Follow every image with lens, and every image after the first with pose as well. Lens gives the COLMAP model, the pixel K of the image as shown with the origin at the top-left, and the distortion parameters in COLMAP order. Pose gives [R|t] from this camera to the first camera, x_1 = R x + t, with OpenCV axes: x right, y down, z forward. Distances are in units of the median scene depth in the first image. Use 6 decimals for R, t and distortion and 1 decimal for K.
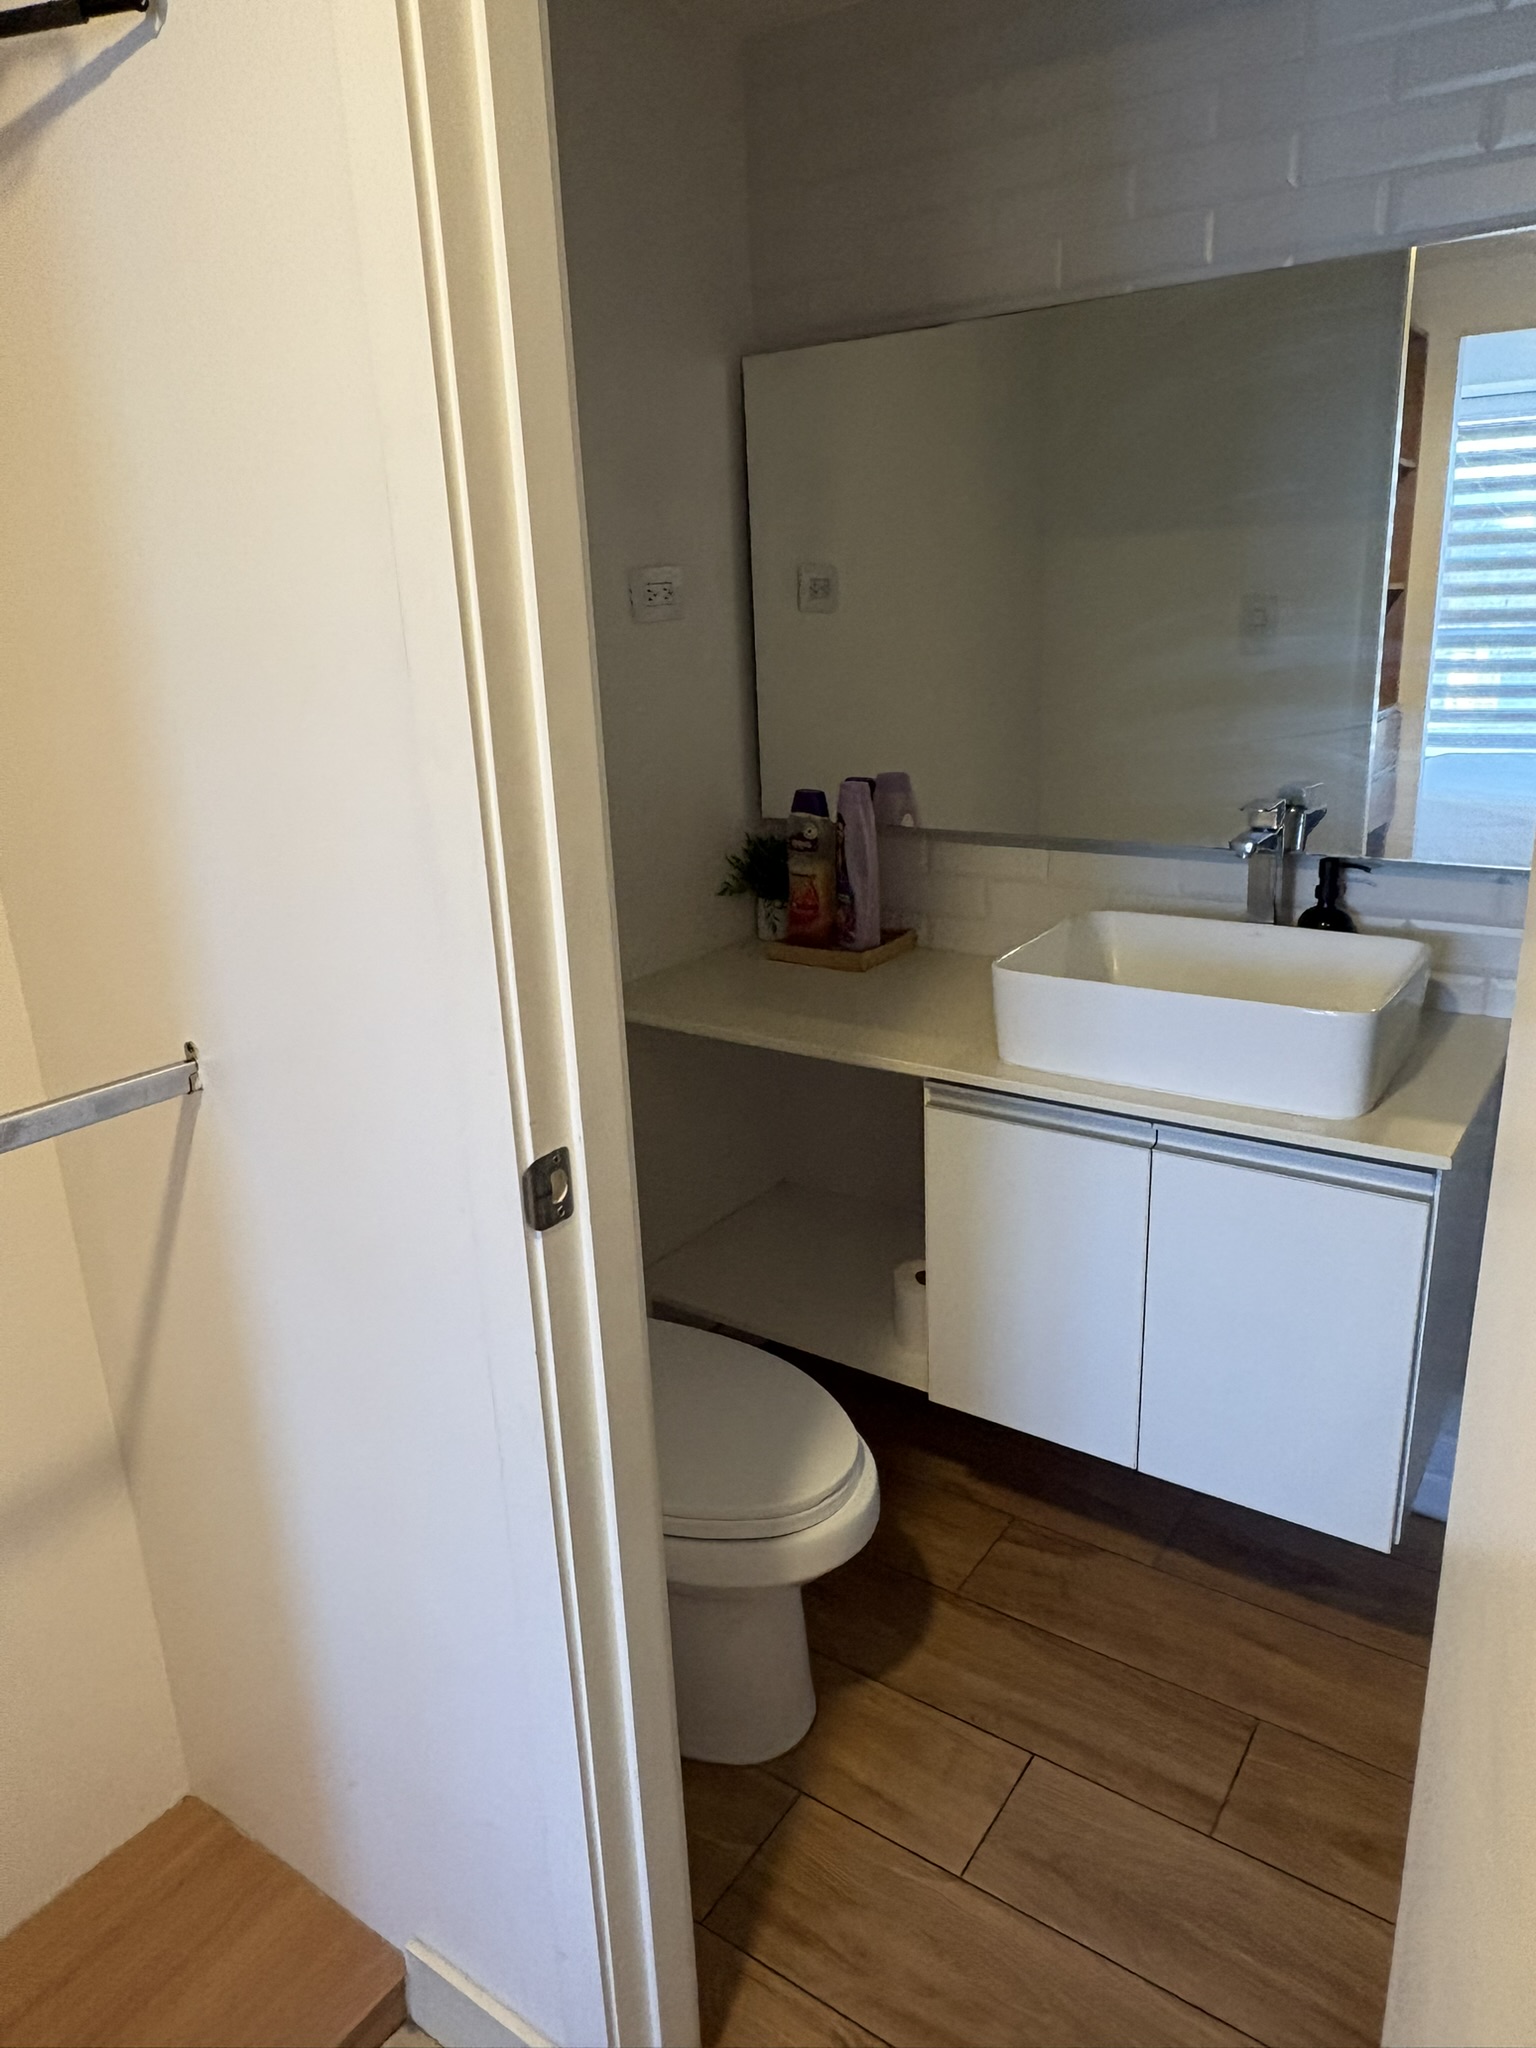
lens RADIAL K [[1346.3, 0, 775.3], [0, 1346.3, 1023.5], [0, 0, 1]] dist [-0.004796, 0.005171]
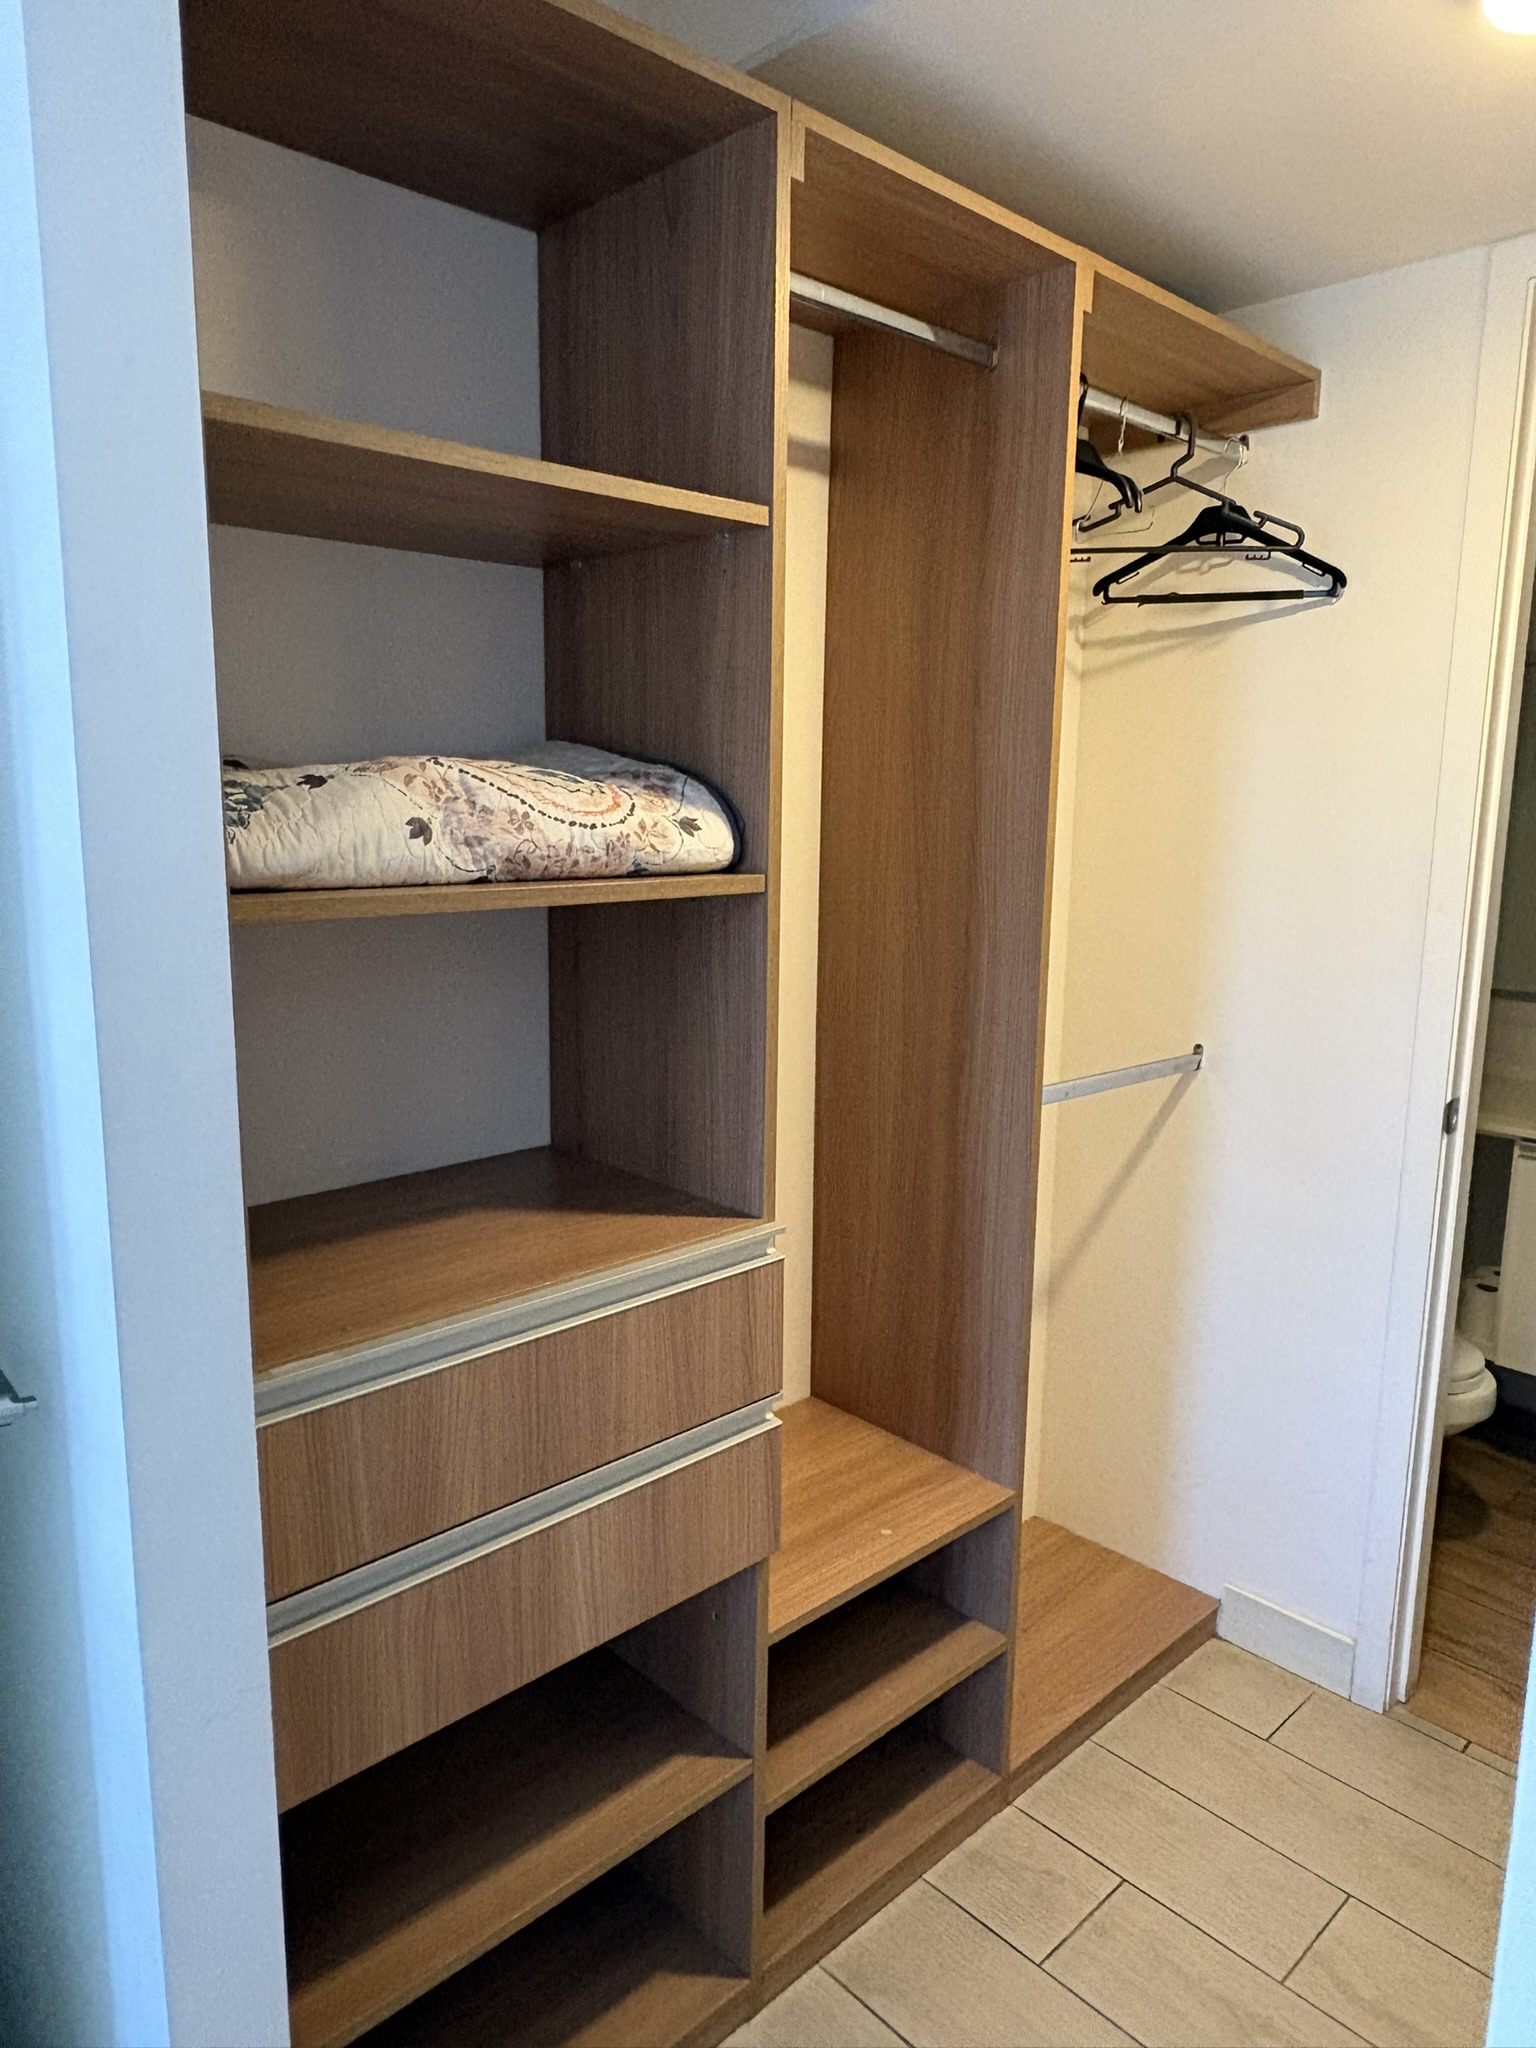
lens RADIAL K [[1346.3, 0, 763.7], [0, 1346.3, 1029.3], [0, 0, 1]] dist [-0.004796, 0.005171]
pose [[0.975962, 0.086108, -0.200211, -0.558012], [-0.110212, 0.987517, -0.112529, 0.238142], [0.188022, 0.131889, 0.973269, -0.867460]]
